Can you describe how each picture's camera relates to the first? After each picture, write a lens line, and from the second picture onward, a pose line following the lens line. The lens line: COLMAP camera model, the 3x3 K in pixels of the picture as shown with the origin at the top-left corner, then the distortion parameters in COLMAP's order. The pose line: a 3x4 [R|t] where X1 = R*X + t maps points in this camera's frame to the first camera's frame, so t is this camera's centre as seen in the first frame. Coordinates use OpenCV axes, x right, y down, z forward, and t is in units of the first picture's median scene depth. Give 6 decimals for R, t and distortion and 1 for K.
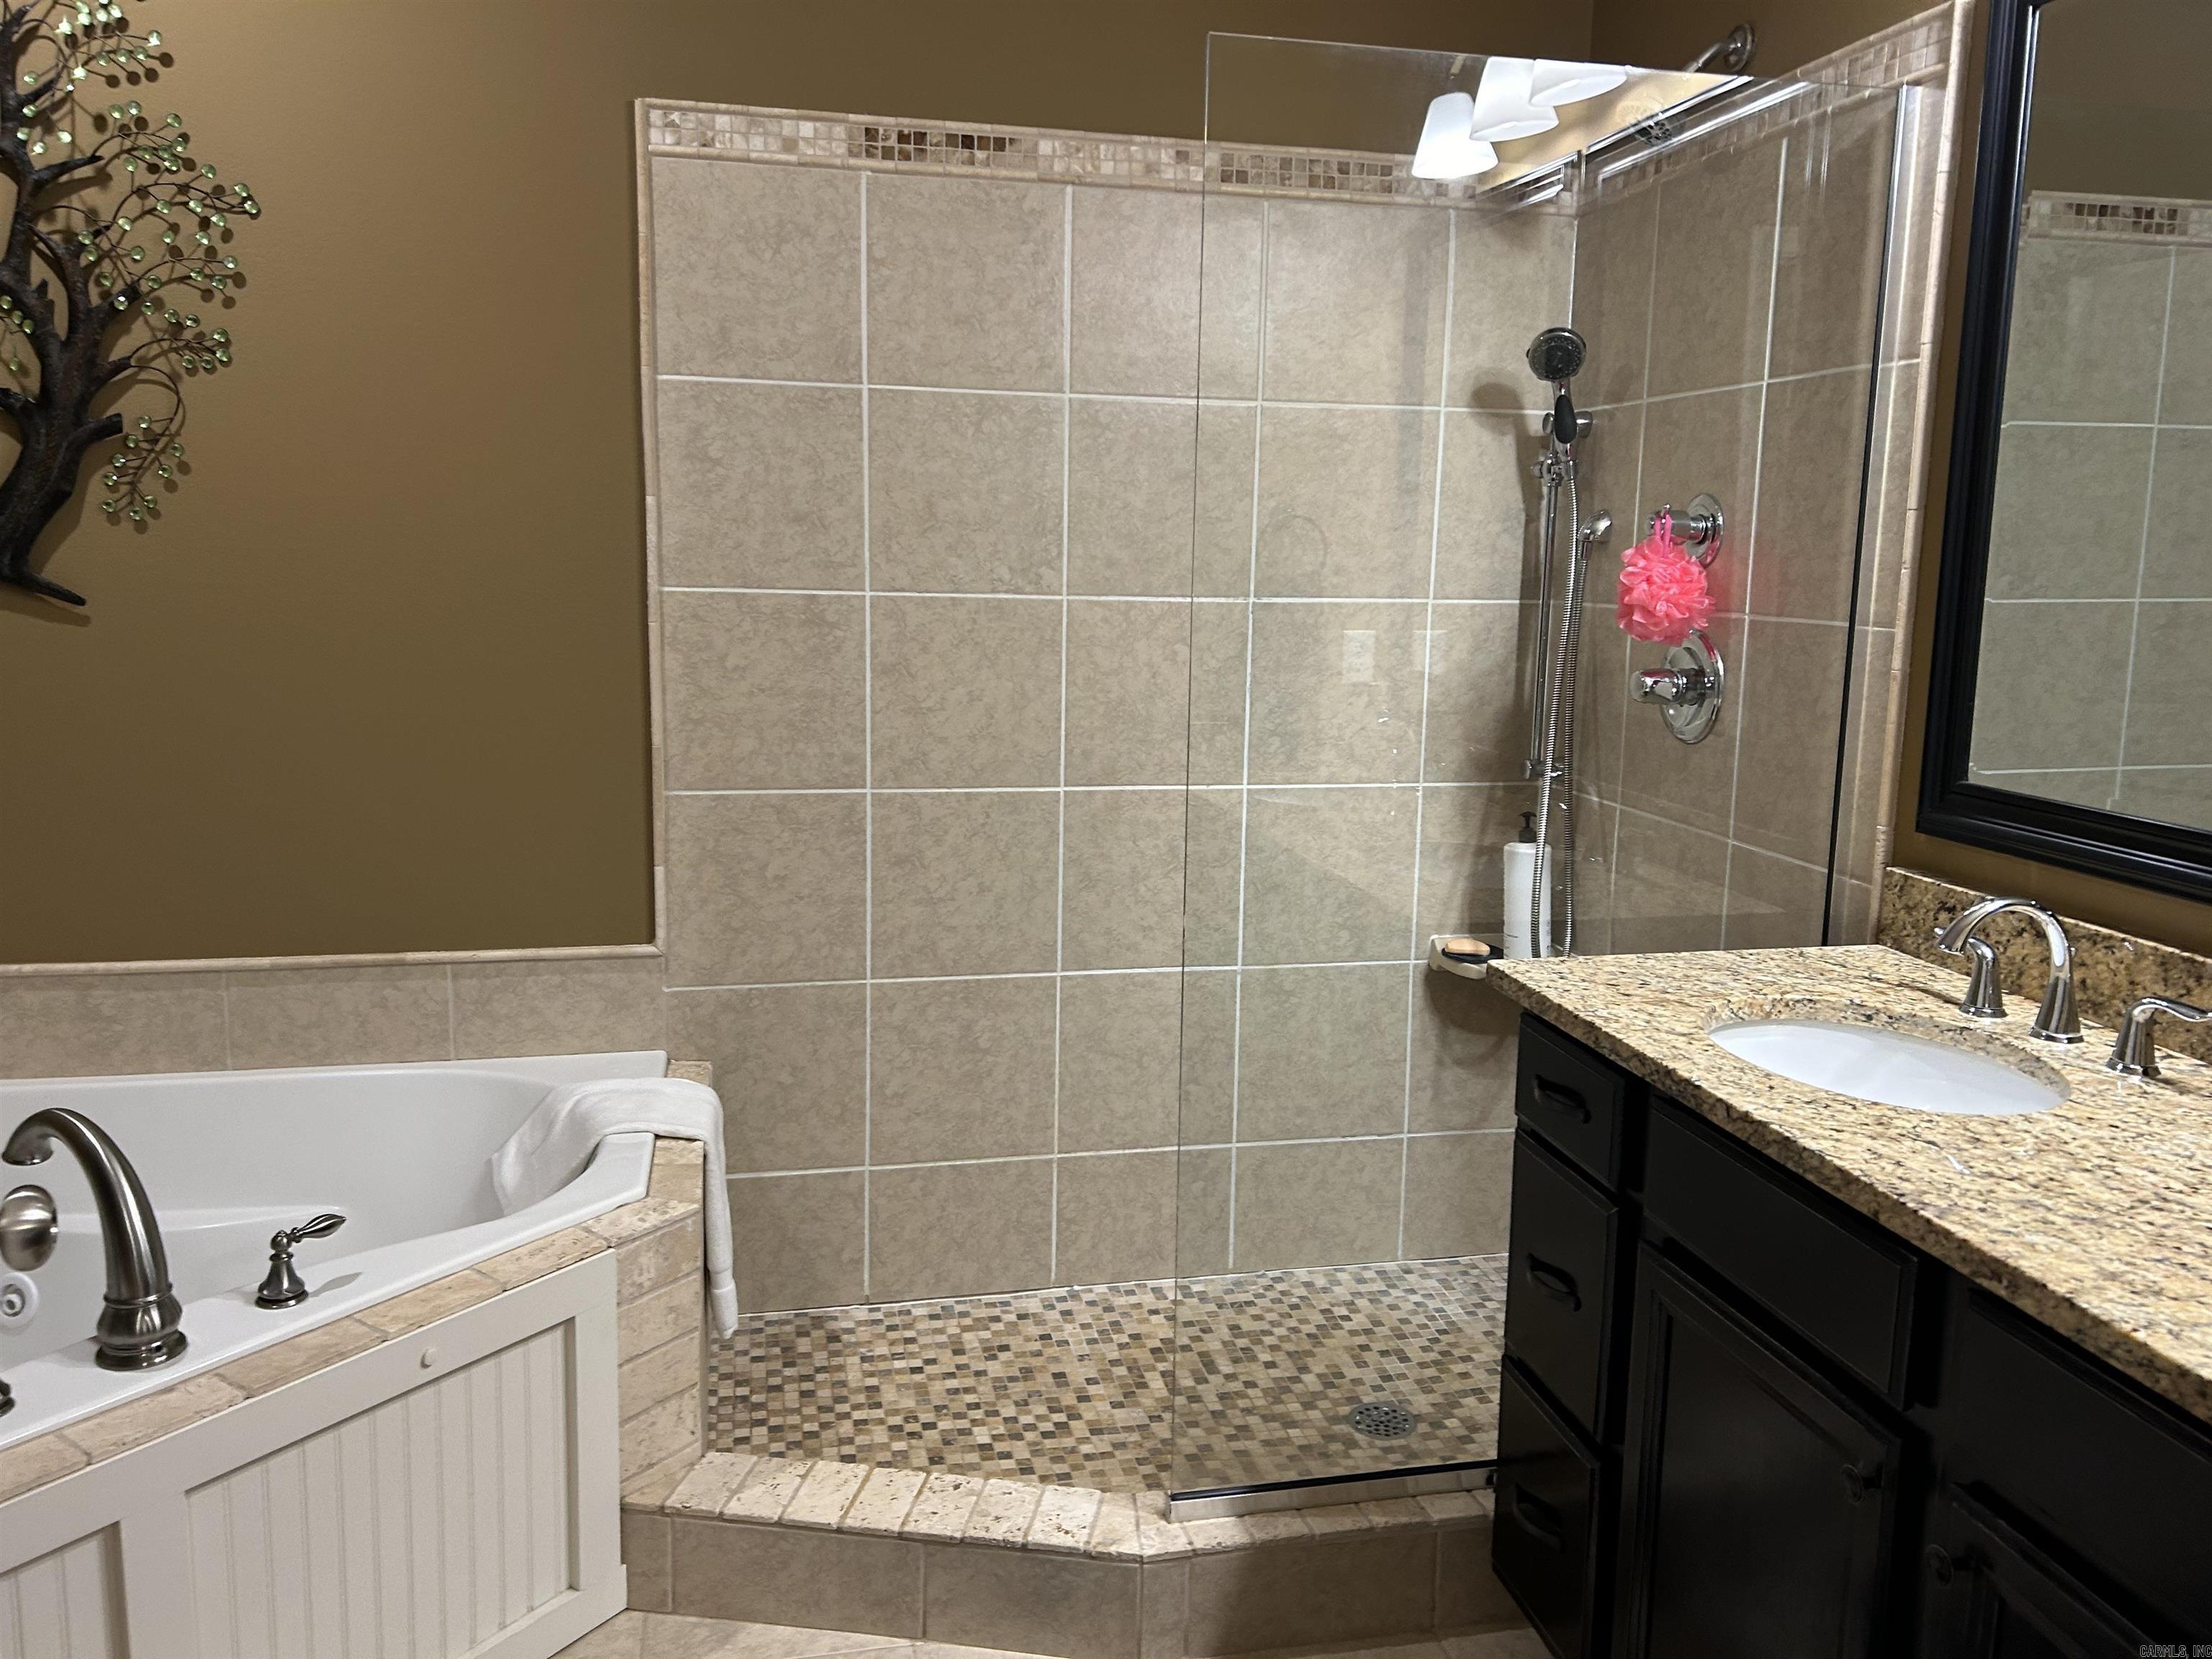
lens RADIAL K [[1658.2, 0, 1125.8], [0, 1658.2, 808.6], [0, 0, 1]] dist [0.038027, -0.039356]
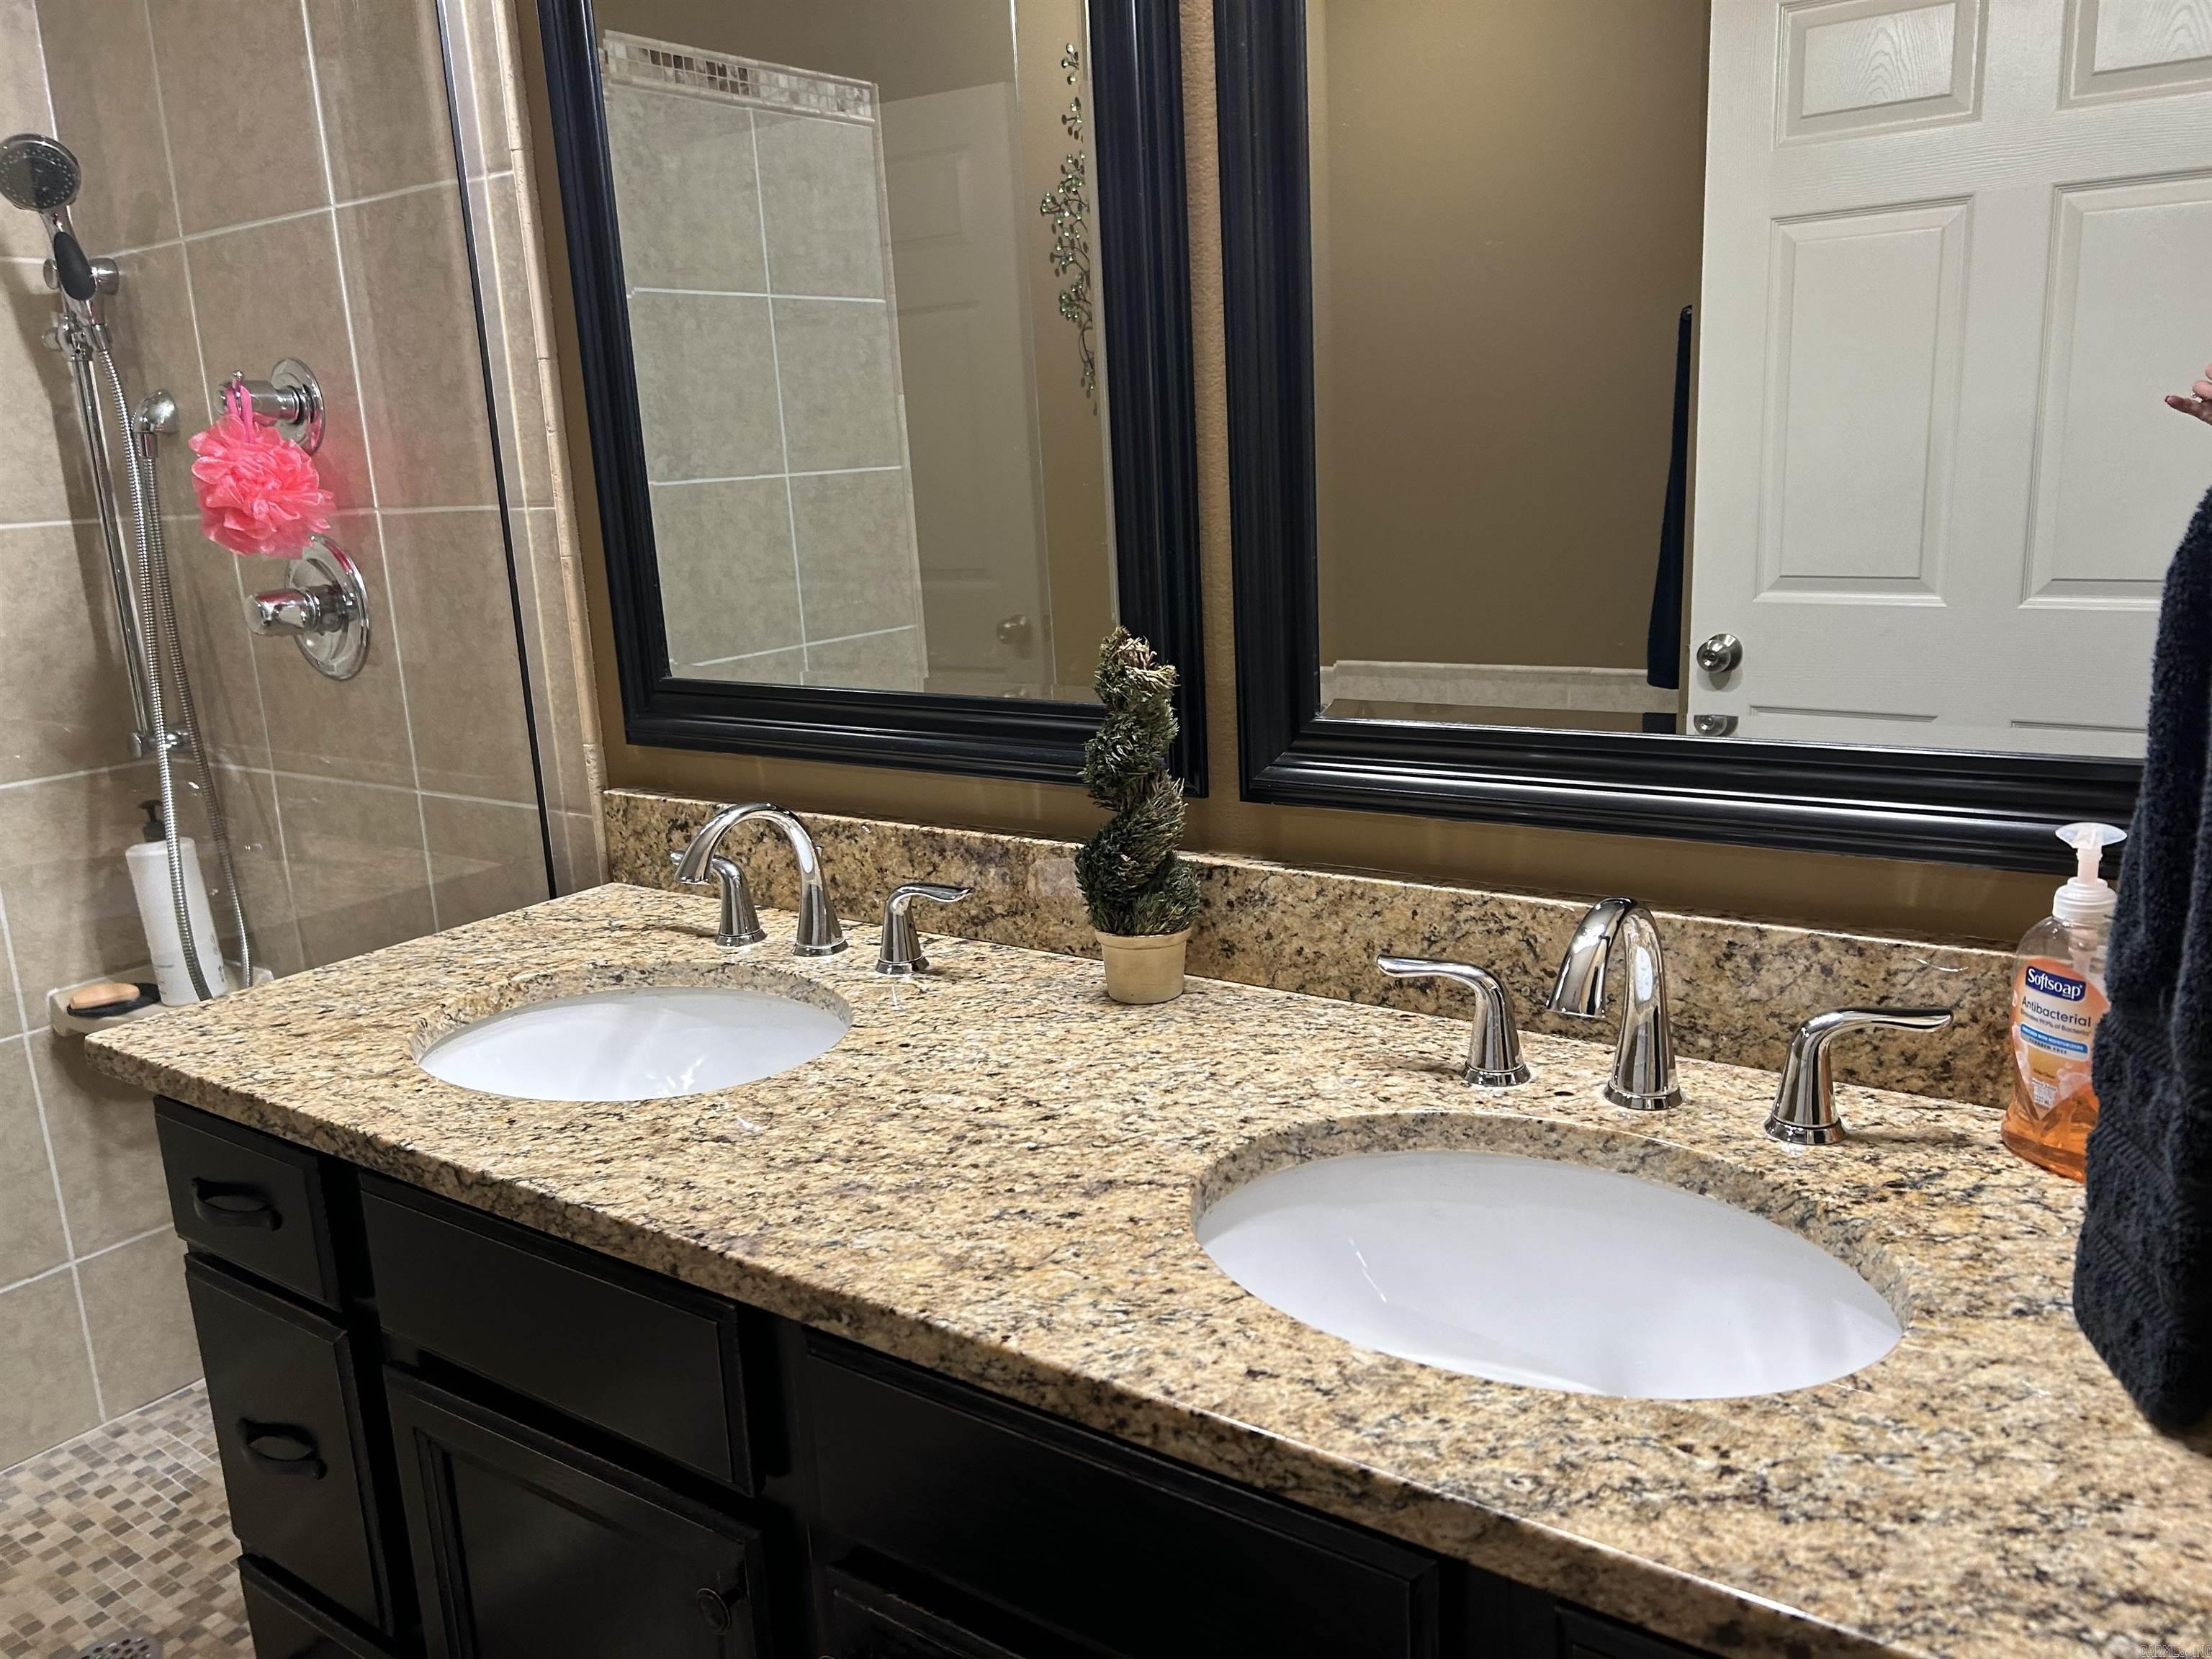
lens RADIAL K [[1658.2, 0, 1125.8], [0, 1658.2, 808.6], [0, 0, 1]] dist [0.038027, -0.039356]
pose [[0.731096, -0.196144, 0.653472, 0.115435], [0.168030, 0.980047, 0.106178, -0.001109], [-0.661259, 0.032177, 0.749467, 0.231938]]
